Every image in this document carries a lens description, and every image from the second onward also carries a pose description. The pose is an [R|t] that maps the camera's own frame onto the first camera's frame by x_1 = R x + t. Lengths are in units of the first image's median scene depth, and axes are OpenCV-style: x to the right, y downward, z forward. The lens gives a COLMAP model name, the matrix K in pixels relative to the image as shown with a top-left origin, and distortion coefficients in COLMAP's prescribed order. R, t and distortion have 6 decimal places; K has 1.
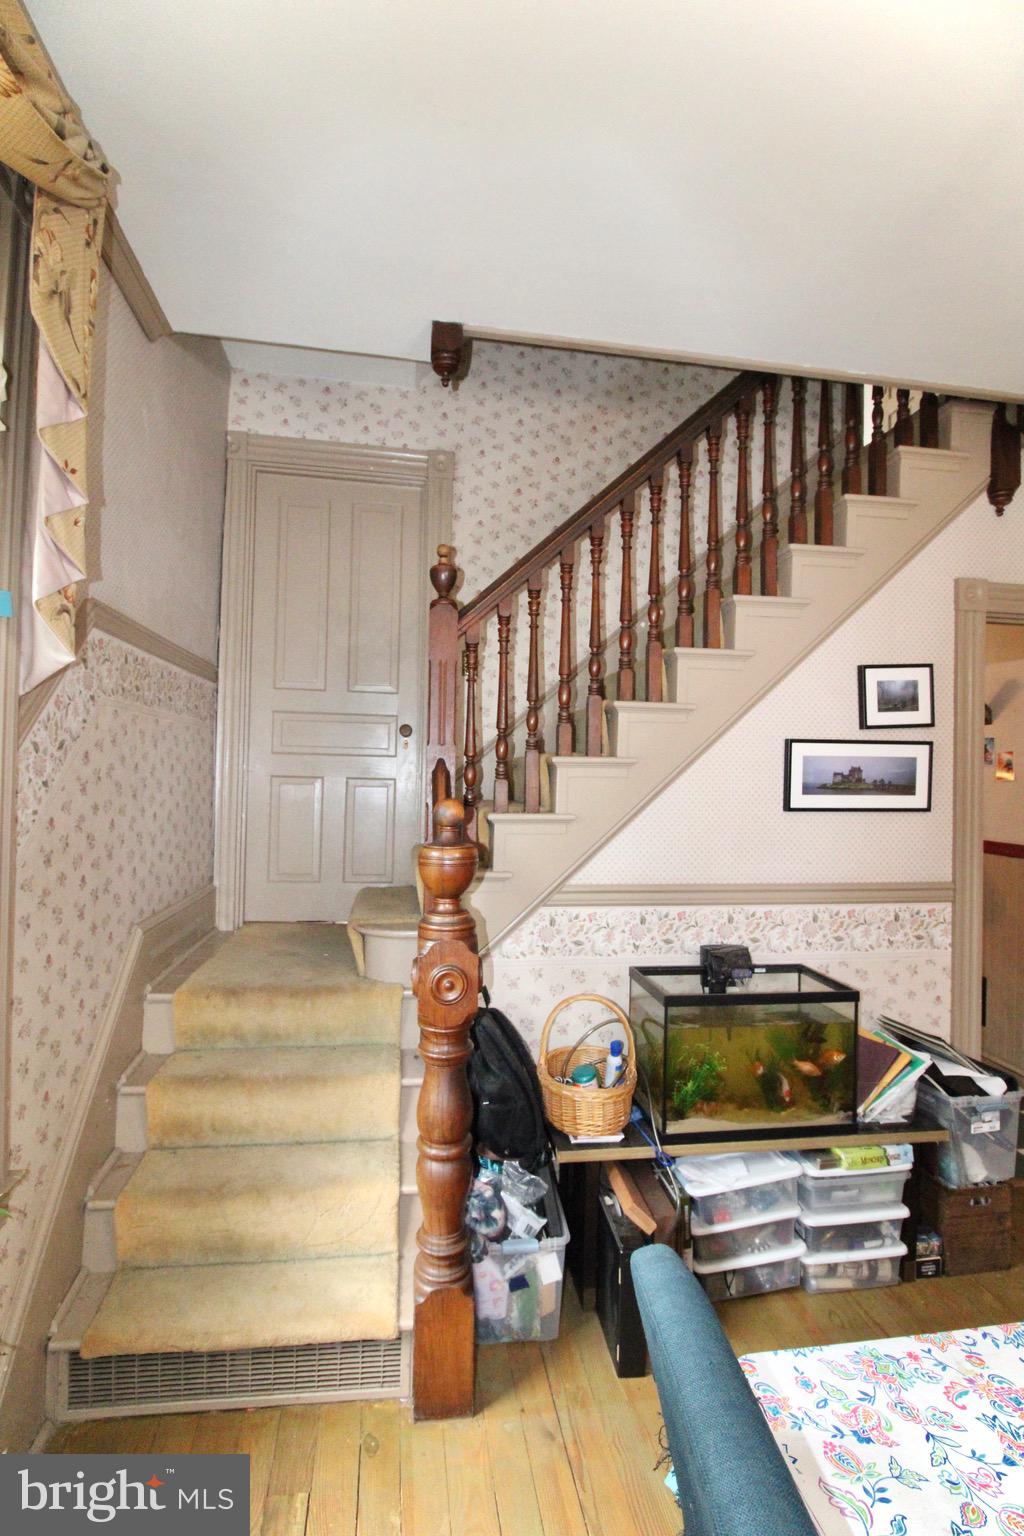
lens RADIAL K [[710.0, 0, 512.9], [0, 710.0, 764.7], [0, 0, 1]] dist [-0.004314, -0.004542]
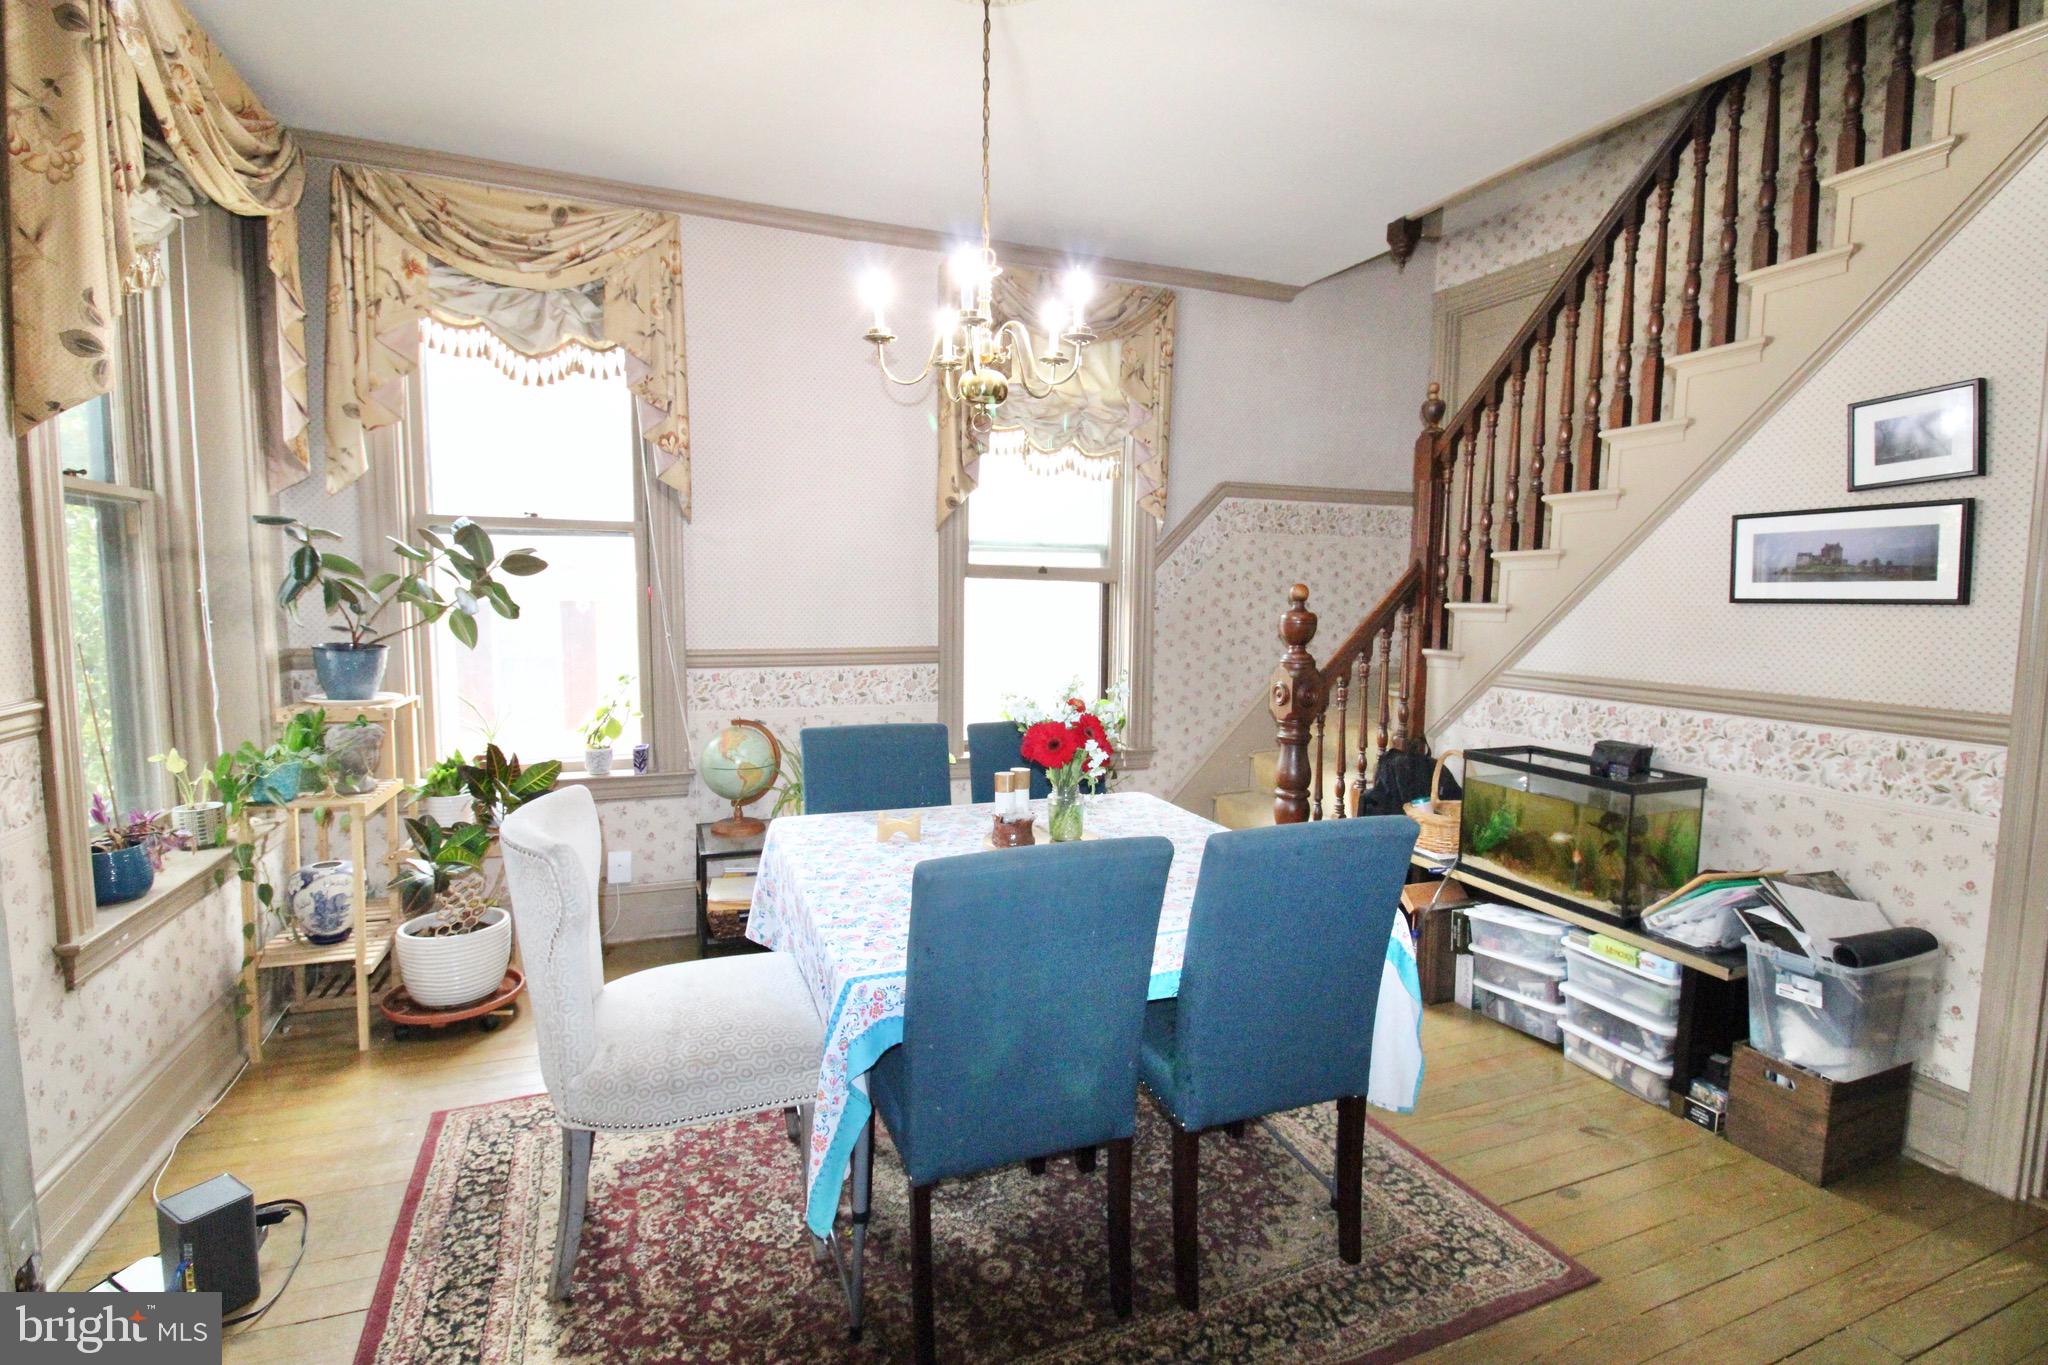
lens RADIAL K [[946.6, 0, 1020.5], [0, 946.6, 678.9], [0, 0, 1]] dist [-0.004314, -0.004542]
pose [[0.222553, 0.075525, -0.971991, 1.285652], [0.006452, 0.996859, 0.078934, 0.061955], [0.974899, -0.023838, 0.221367, -0.066504]]
